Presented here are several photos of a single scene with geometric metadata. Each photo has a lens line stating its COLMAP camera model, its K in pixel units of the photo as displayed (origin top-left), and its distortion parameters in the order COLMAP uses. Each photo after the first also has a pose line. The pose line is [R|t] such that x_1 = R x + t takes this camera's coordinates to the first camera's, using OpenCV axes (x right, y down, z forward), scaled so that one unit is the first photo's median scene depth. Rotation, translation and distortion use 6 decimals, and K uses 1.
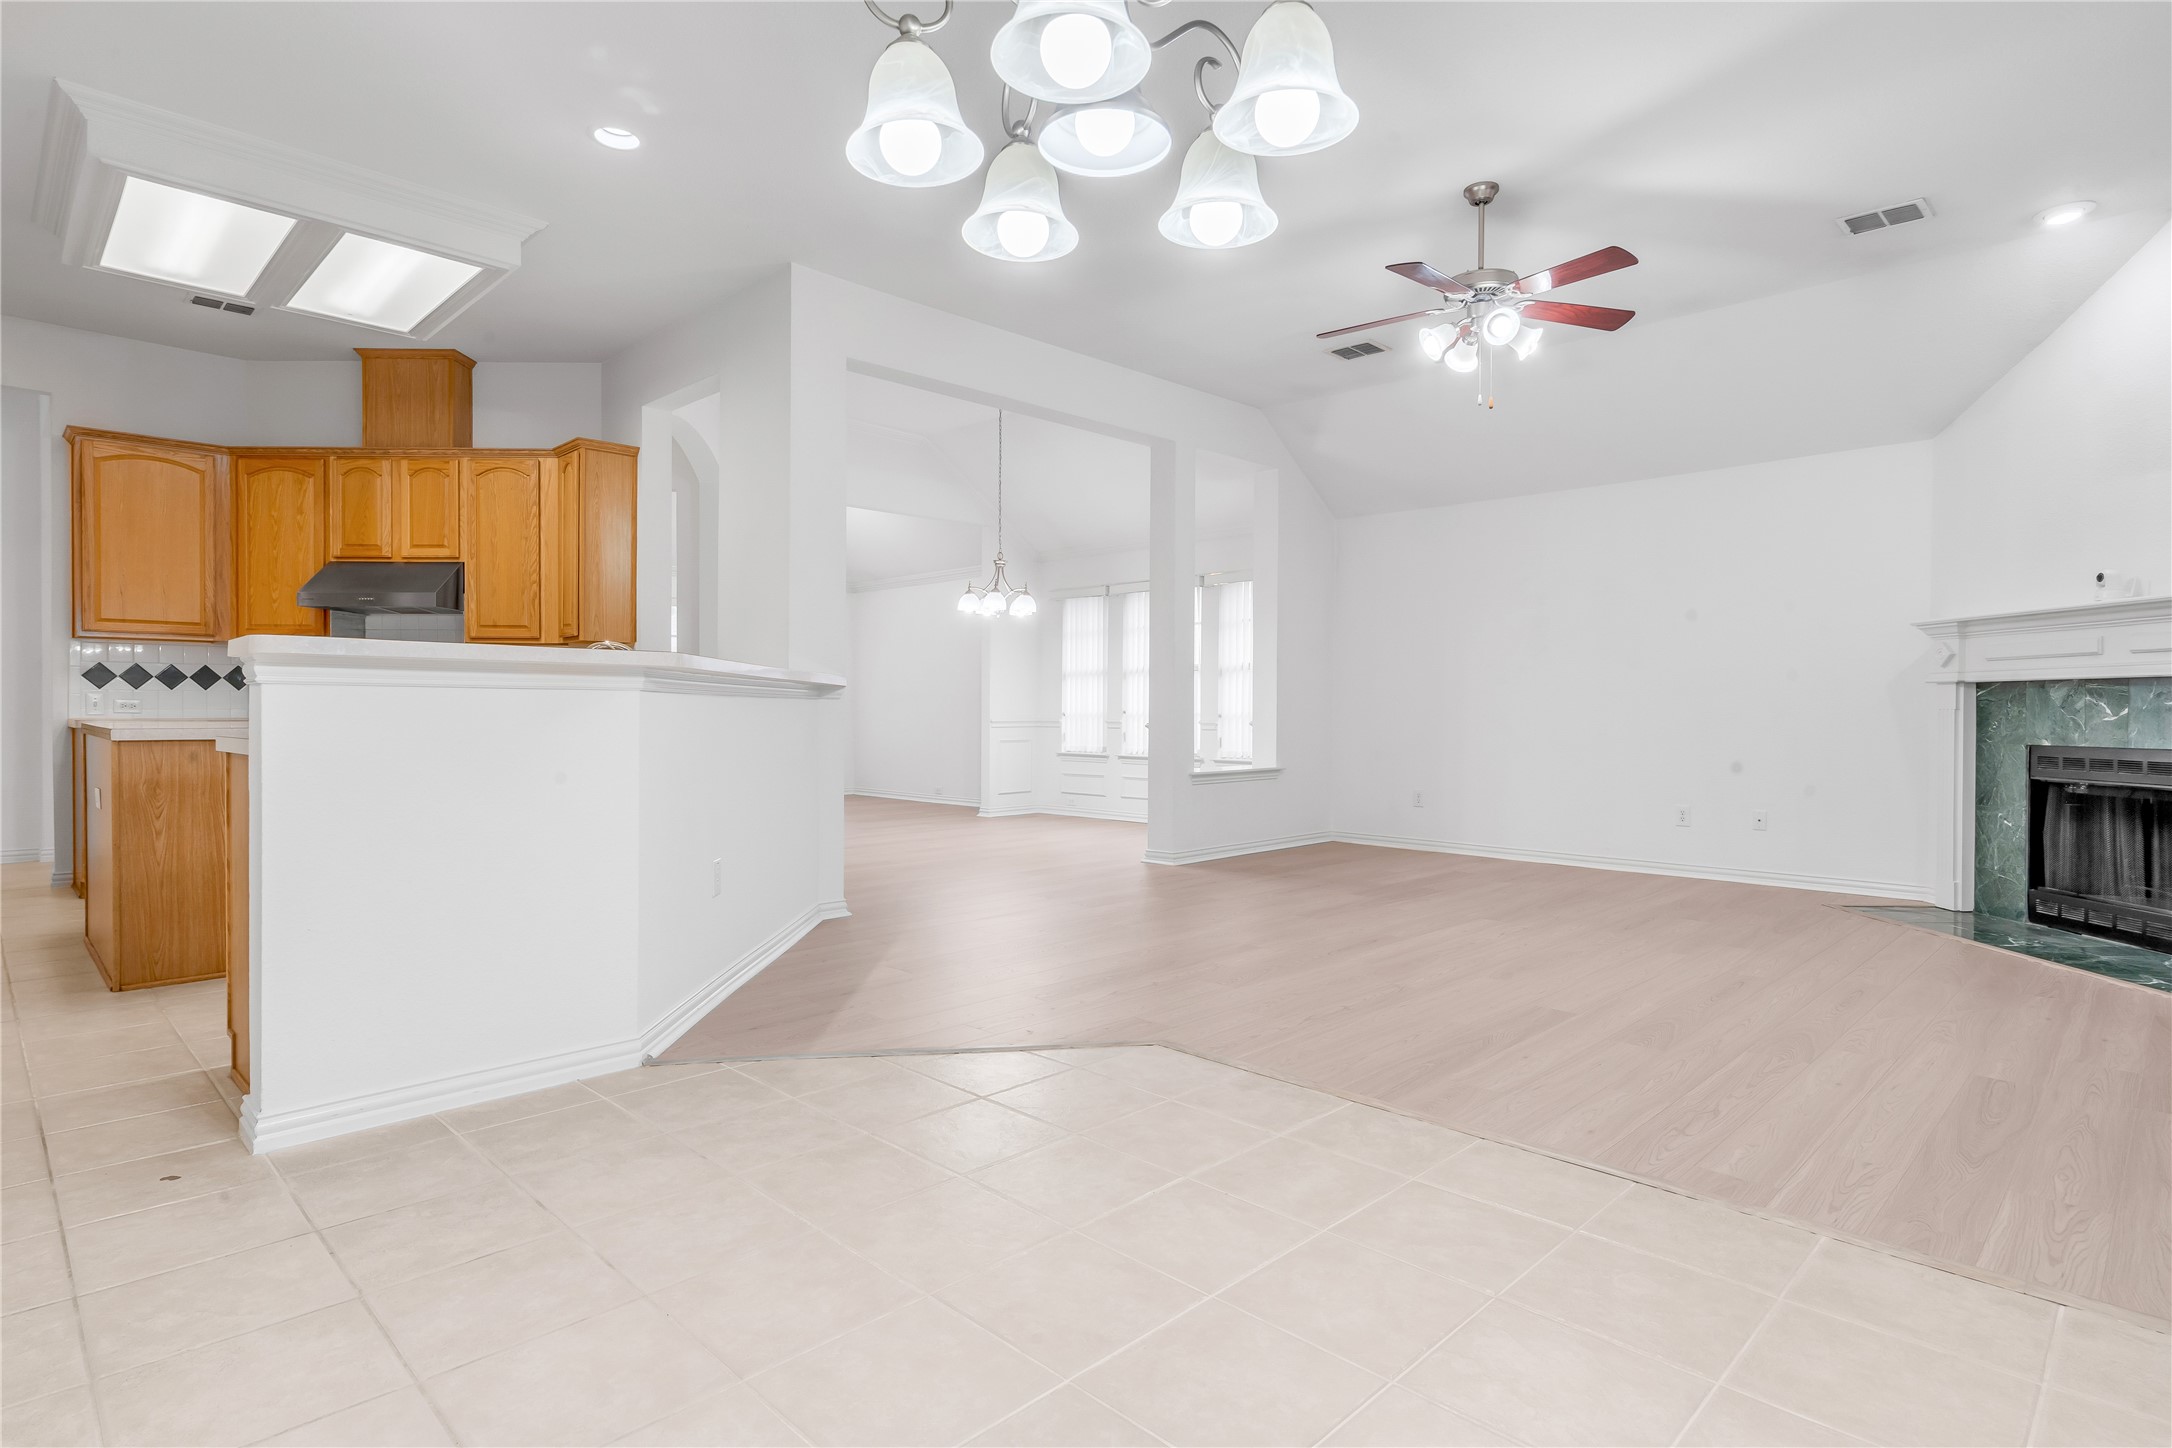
lens RADIAL K [[1122.1, 0, 1096.9], [0, 1122.1, 722.2], [0, 0, 1]] dist [0.000616, 0.000393]
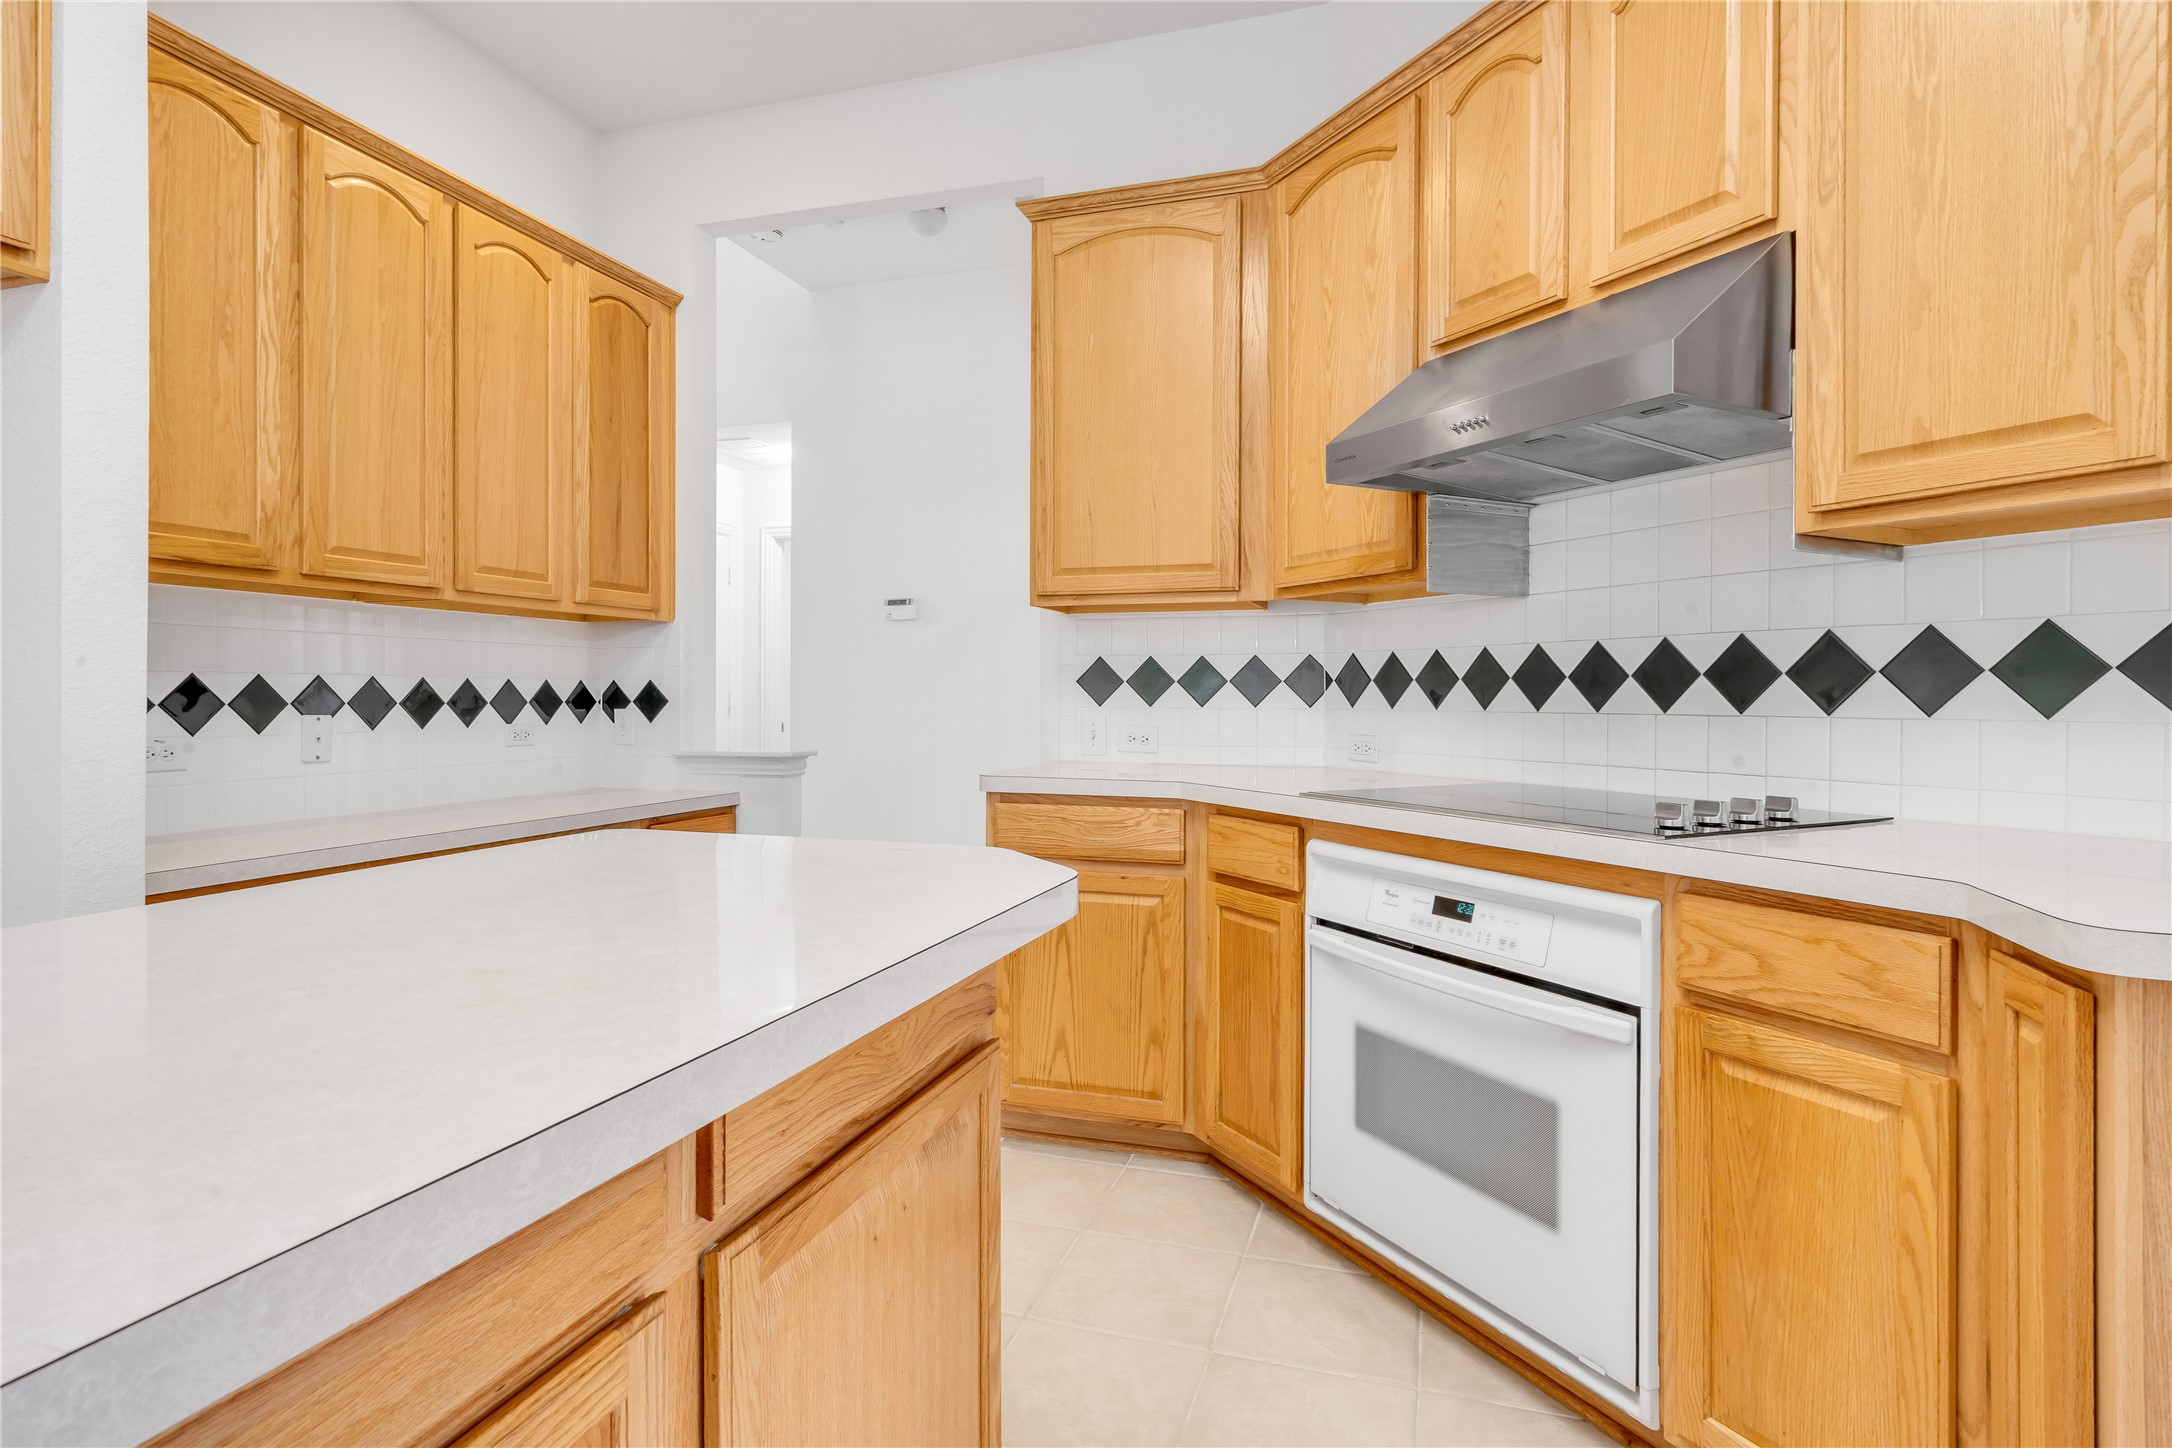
lens RADIAL K [[1118.1, 0, 1086.8], [0, 1118.1, 701.3], [0, 0, 1]] dist [-0.002378, 0.000398]
pose [[0.454090, 0.000515, -0.890956, -0.407418], [-0.010187, 0.999937, -0.004614, -0.028947], [0.890898, 0.011171, 0.454066, 0.737466]]
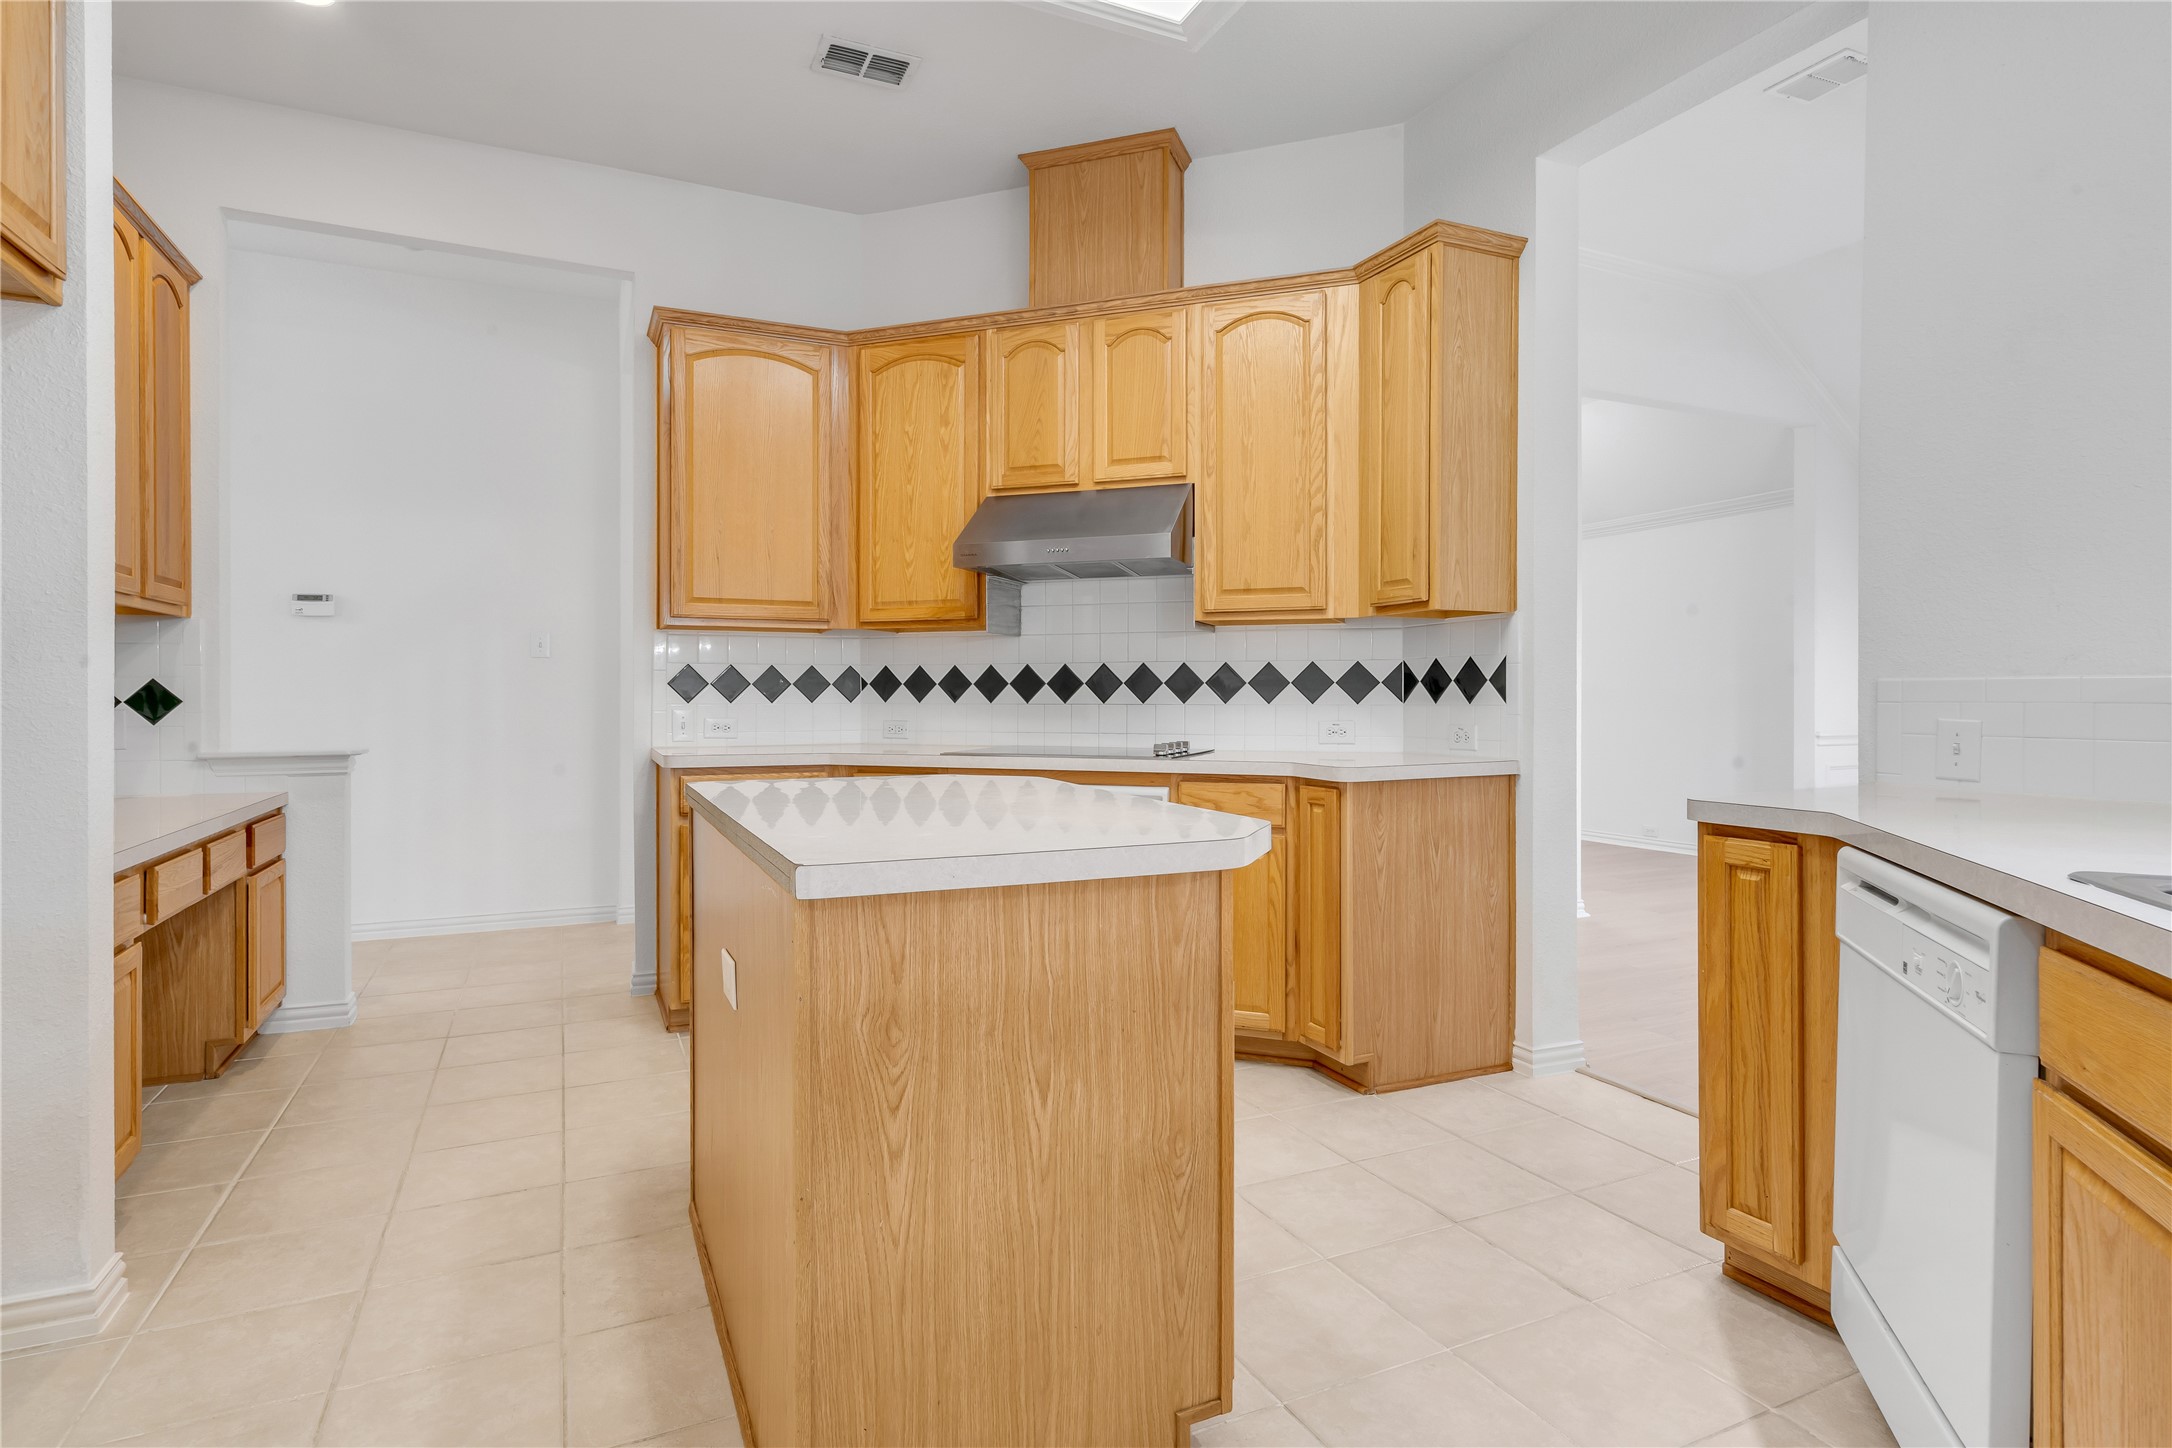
lens RADIAL K [[1118.1, 0, 1086.8], [0, 1118.1, 701.3], [0, 0, 1]] dist [-0.002378, 0.000398]
pose [[0.937383, -0.002928, -0.348289, -0.416205], [0.000041, 0.999966, -0.008296, -0.024573], [0.348301, 0.007762, 0.937351, 0.438710]]
